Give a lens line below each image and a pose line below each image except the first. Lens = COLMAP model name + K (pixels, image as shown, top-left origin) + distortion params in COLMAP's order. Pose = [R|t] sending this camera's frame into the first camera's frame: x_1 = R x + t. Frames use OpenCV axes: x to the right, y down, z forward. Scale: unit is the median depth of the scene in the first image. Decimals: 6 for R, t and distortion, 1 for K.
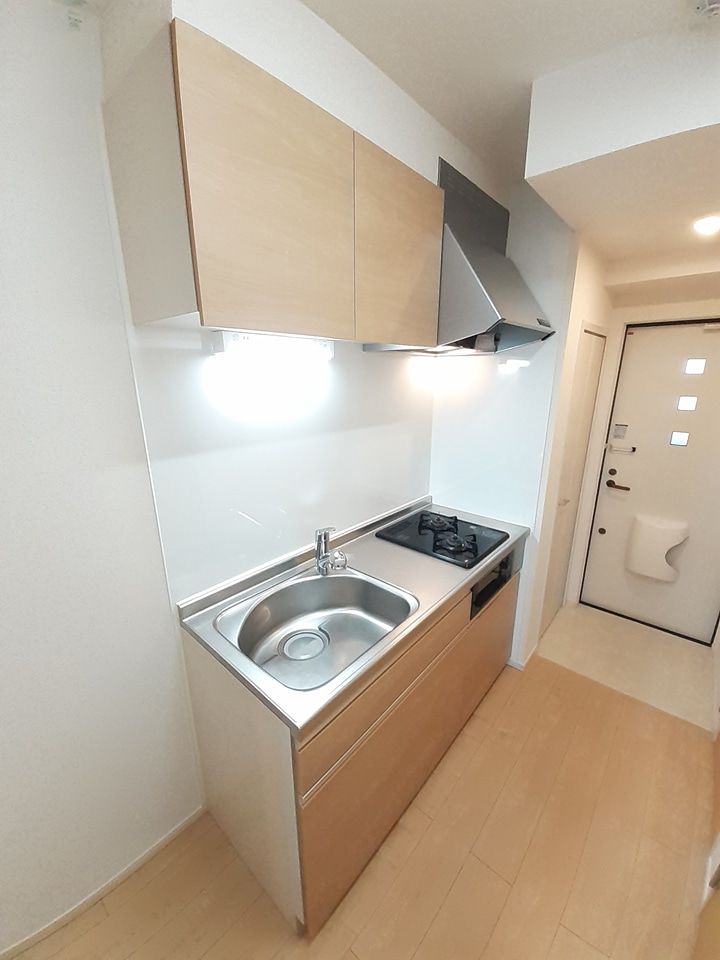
lens RADIAL K [[383.7, 0, 360.6], [0, 383.7, 478.6], [0, 0, 1]] dist [-0.002212, -0.000114]
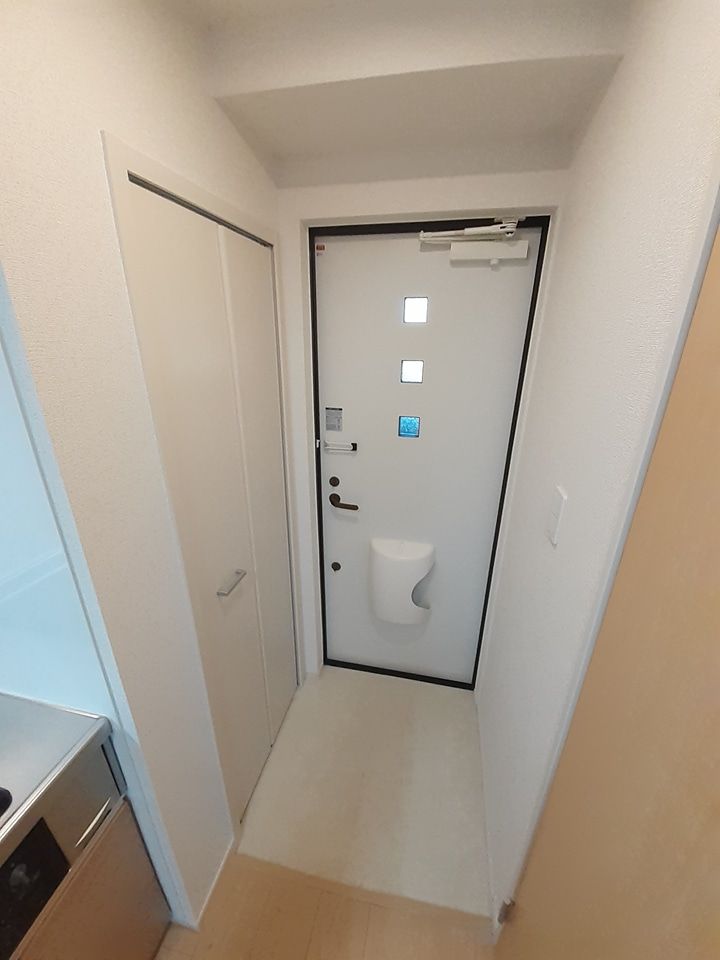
lens RADIAL K [[383.7, 0, 358.9], [0, 383.7, 483.1], [0, 0, 1]] dist [-0.002212, -0.000114]
pose [[0.873563, -0.169686, 0.456173, 0.414743], [0.122397, 0.983726, 0.131537, -0.098626], [-0.471069, -0.059072, 0.880116, 0.430208]]
